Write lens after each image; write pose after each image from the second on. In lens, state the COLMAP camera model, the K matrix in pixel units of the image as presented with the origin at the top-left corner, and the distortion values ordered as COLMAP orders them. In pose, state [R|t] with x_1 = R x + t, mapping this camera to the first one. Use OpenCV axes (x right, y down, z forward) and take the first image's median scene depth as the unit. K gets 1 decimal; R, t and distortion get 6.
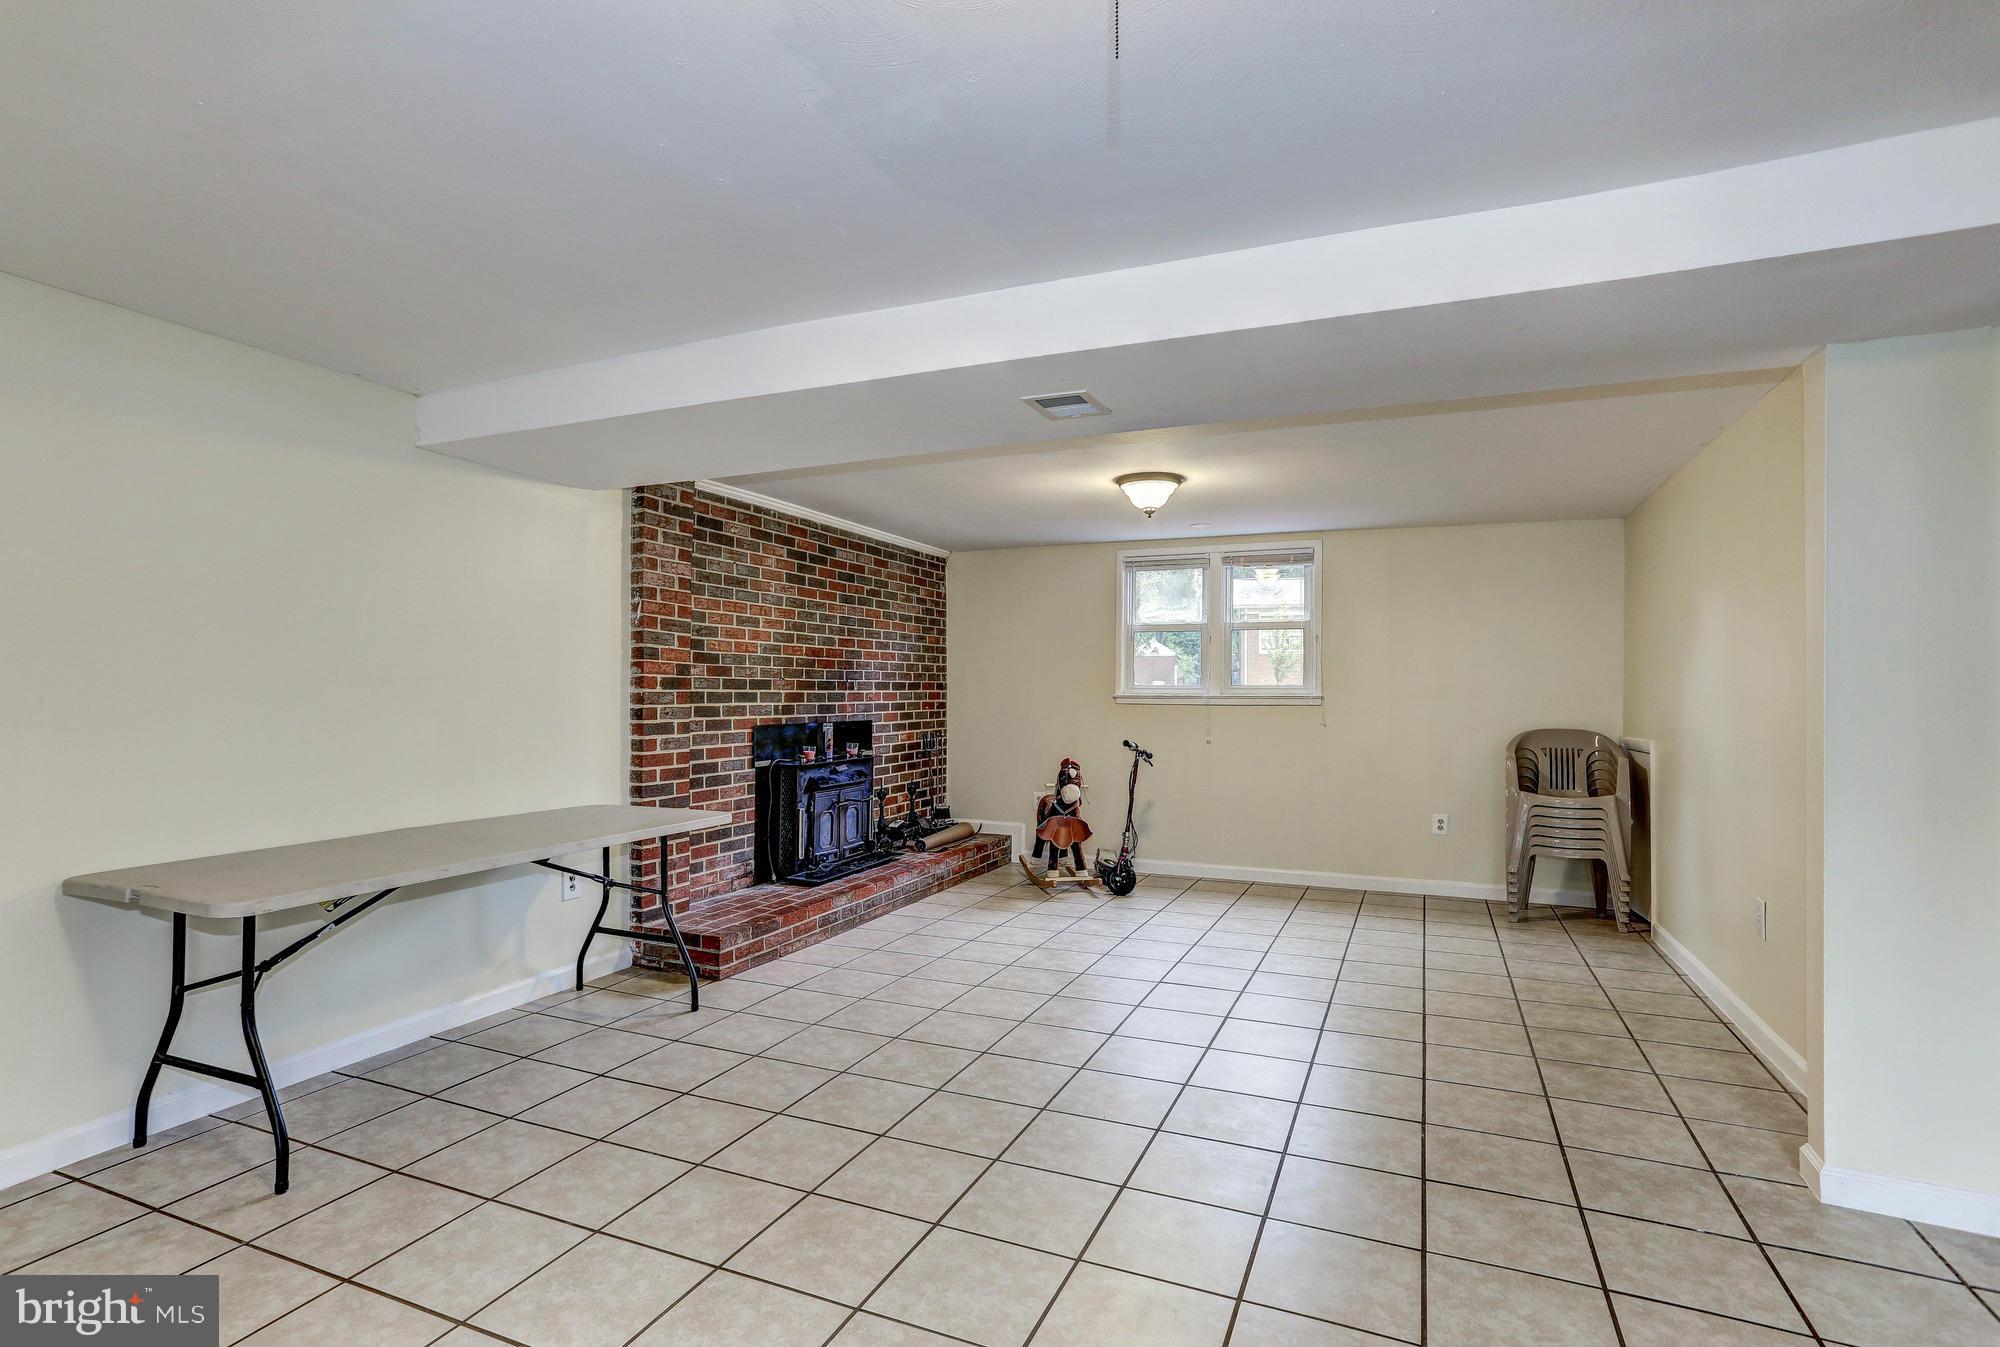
lens RADIAL K [[988.9, 0, 1004.0], [0, 988.9, 684.6], [0, 0, 1]] dist [-0.025256, 0.000377]
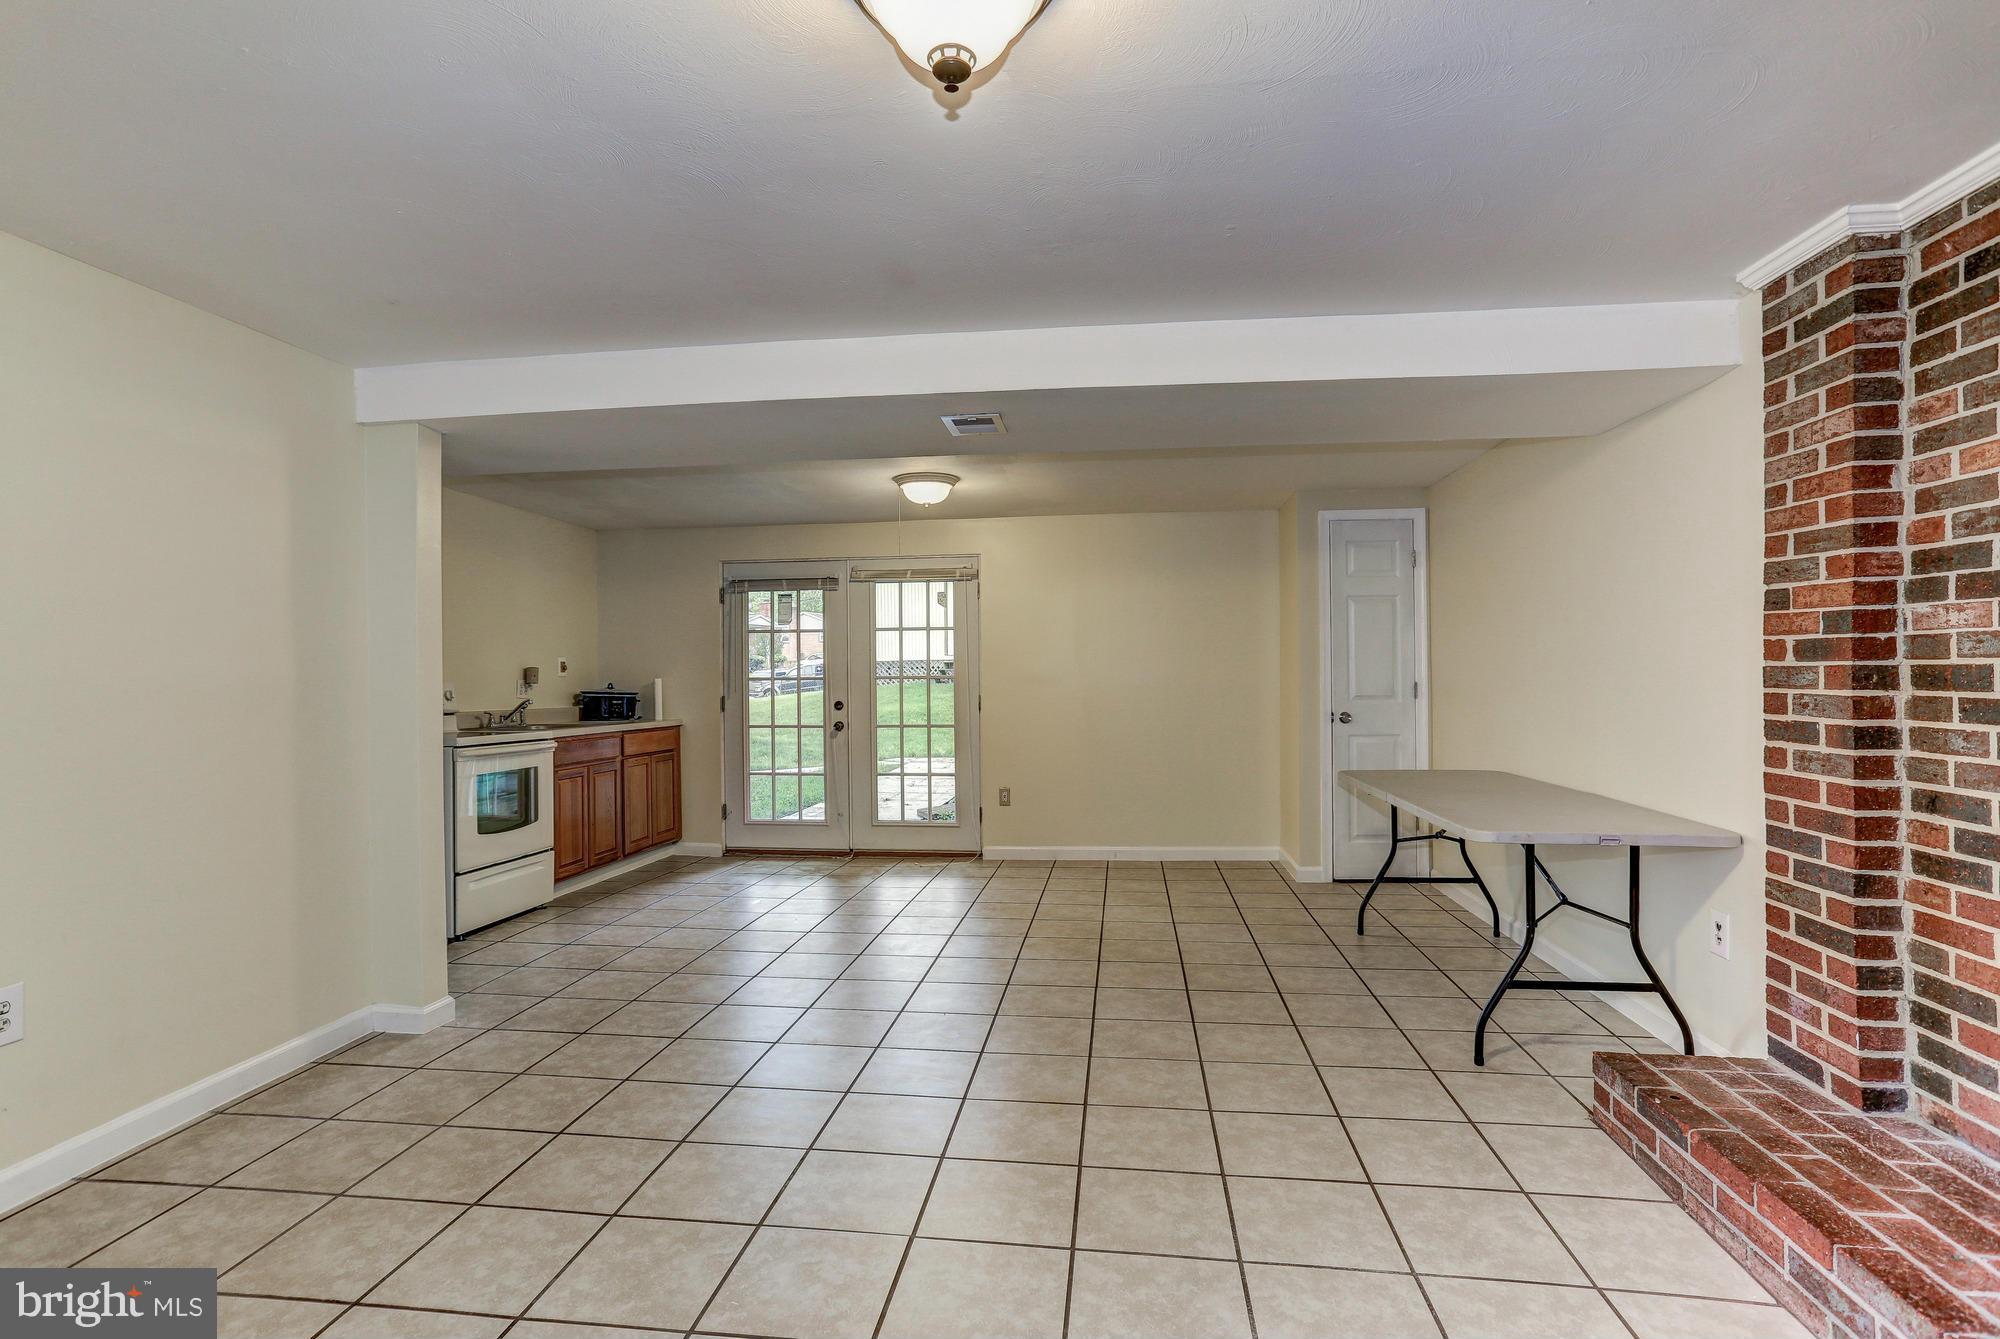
lens RADIAL K [[970.3, 0, 993.1], [0, 970.3, 660.8], [0, 0, 1]] dist [-0.054224, 0.038264]
pose [[-0.964297, 0.000612, -0.264823, 0.182428], [0.006395, 0.999759, -0.020978, 0.010131], [0.264746, -0.021923, -0.964069, 1.097863]]
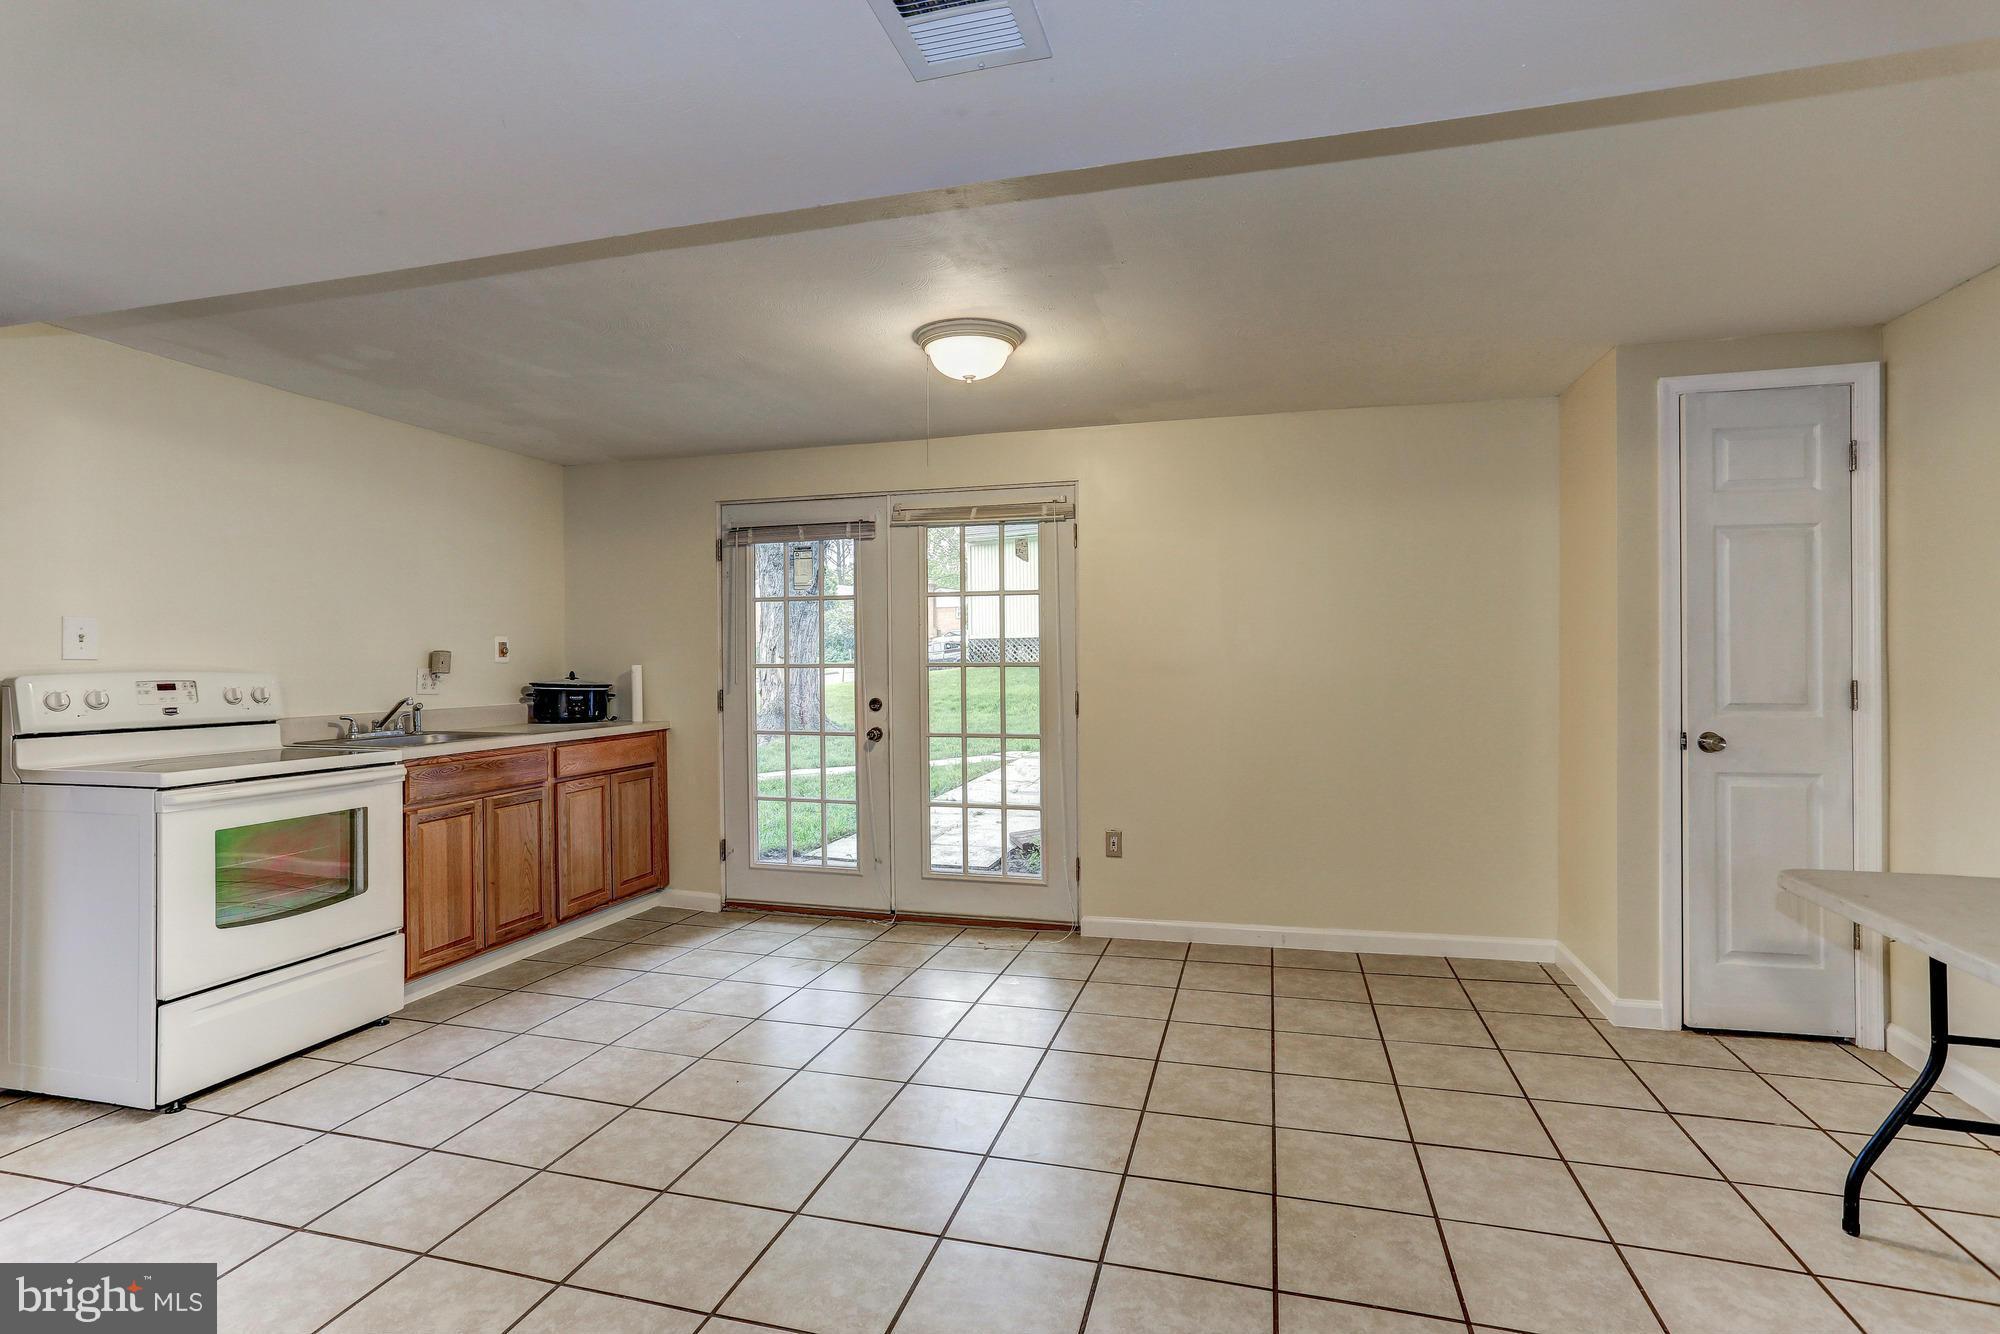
lens RADIAL K [[970.3, 0, 993.1], [0, 970.3, 658.3], [0, 0, 1]] dist [-0.054224, 0.038264]
pose [[-0.992500, 0.004146, -0.122173, 0.054632], [0.004216, 0.999991, -0.000318, 0.000201], [0.122171, -0.000831, -0.992509, 0.744299]]
